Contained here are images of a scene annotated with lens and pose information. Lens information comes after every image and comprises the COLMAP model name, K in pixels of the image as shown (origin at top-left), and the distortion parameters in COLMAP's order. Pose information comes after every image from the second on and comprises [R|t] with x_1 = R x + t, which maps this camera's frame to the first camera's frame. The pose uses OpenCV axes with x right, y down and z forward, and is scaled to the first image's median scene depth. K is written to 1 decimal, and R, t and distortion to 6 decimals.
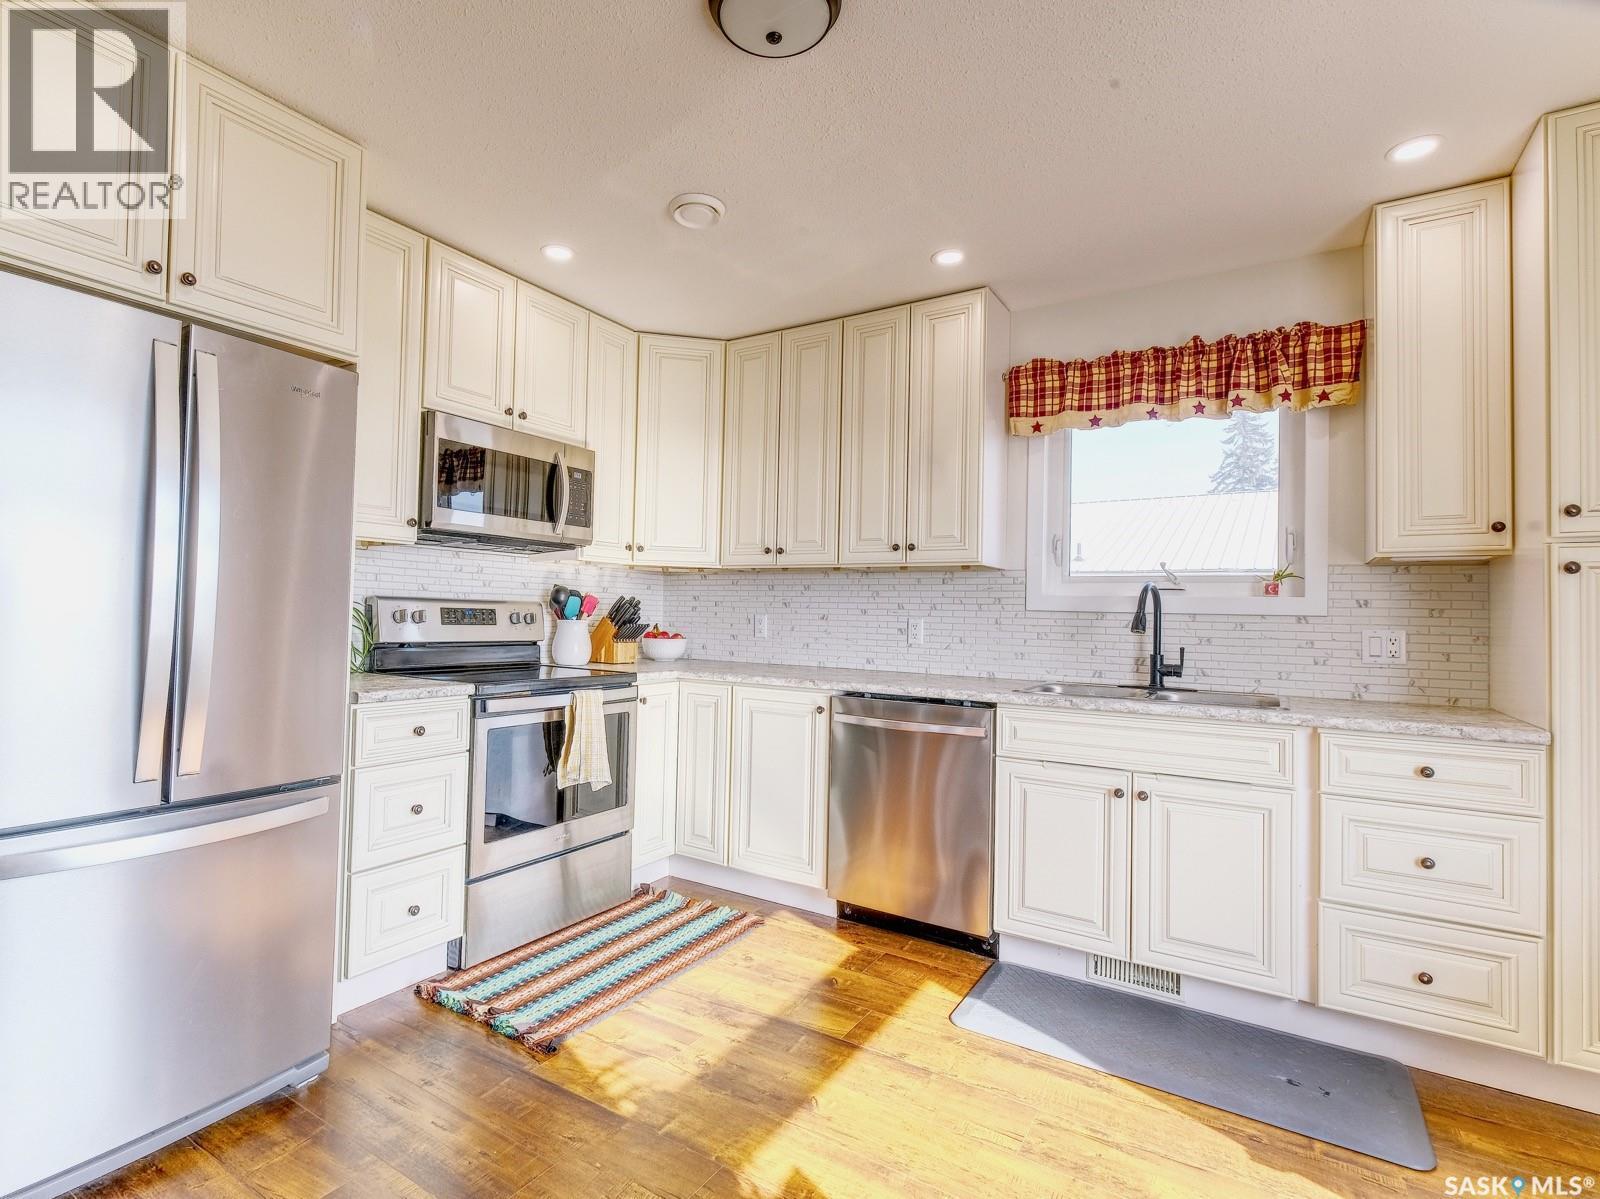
lens RADIAL K [[800.9, 0, 751.1], [0, 800.9, 593.6], [0, 0, 1]] dist [-0.001633, 0.002032]
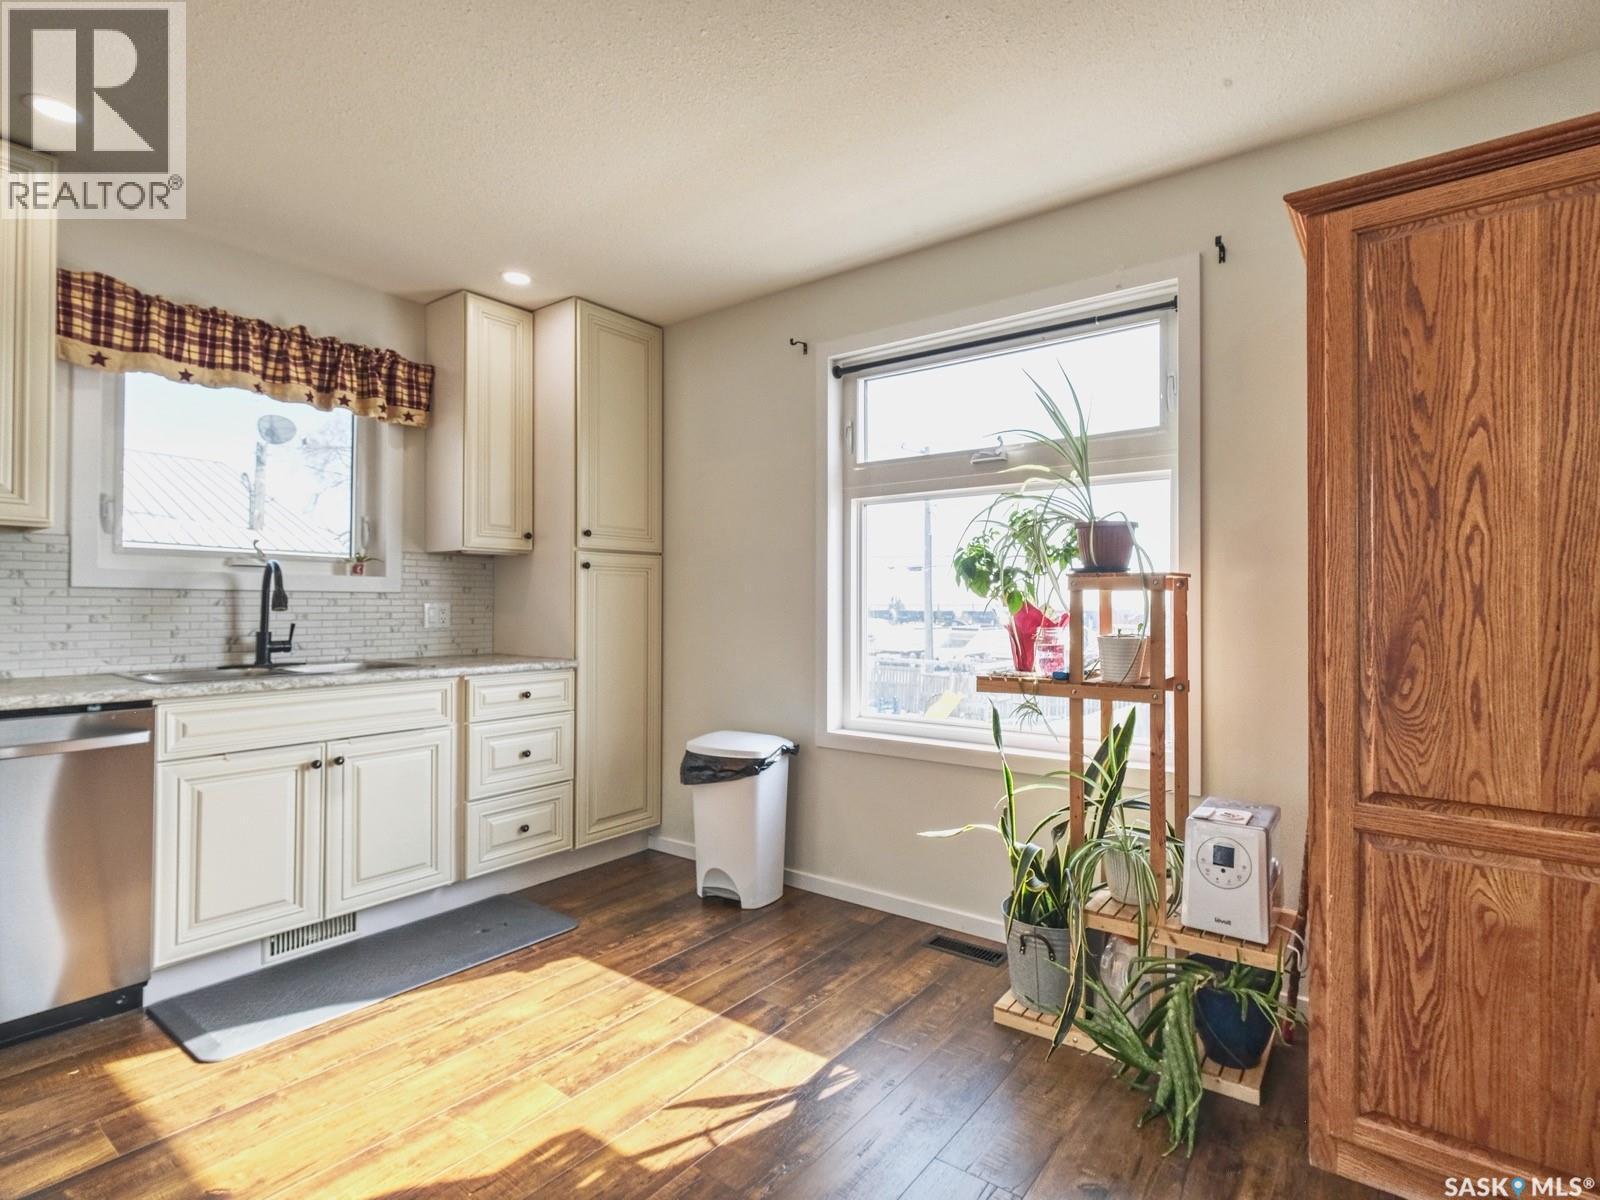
lens RADIAL K [[800.9, 0, 880.6], [0, 800.9, 597.8], [0, 0, 1]] dist [-0.001633, 0.002032]
pose [[0.014601, -0.013872, 0.999797, -0.522072], [-0.030584, 0.999430, 0.014314, -0.004726], [-0.999426, -0.030786, 0.014168, 0.236197]]
